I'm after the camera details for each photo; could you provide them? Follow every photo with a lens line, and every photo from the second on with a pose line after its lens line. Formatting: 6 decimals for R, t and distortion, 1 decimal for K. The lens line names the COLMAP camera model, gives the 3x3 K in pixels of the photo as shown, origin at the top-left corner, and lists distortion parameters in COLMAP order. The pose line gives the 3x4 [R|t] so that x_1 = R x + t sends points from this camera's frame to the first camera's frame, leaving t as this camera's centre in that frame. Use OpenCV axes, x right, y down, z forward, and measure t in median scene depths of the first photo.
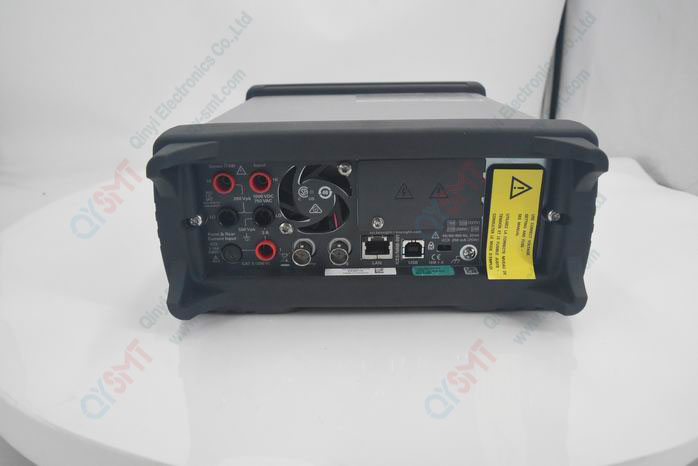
lens RADIAL K [[554.5, 0, 349.0], [0, 554.5, 233.0], [0, 0, 1]] dist [-0.087164, 0.000424]
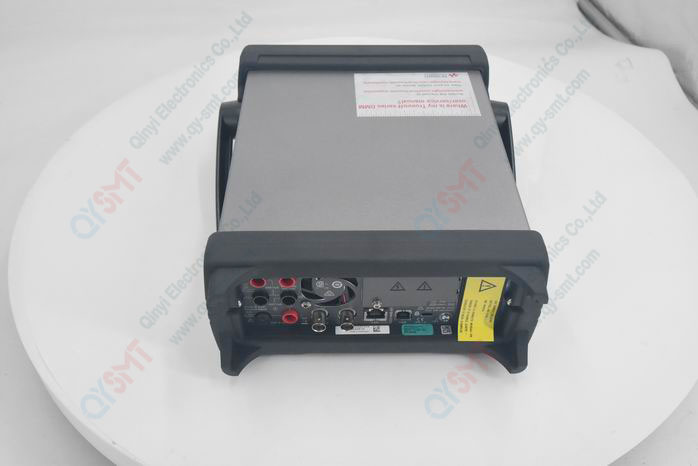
lens RADIAL K [[662.1, 0, 349.0], [0, 662.1, 233.0], [0, 0, 1]] dist [-0.005610, -0.002648]
pose [[0.999317, 0.001058, 0.036939, -0.070766], [-0.014651, 0.929012, 0.369760, -0.740217], [-0.033925, -0.370048, 0.928393, -0.380656]]
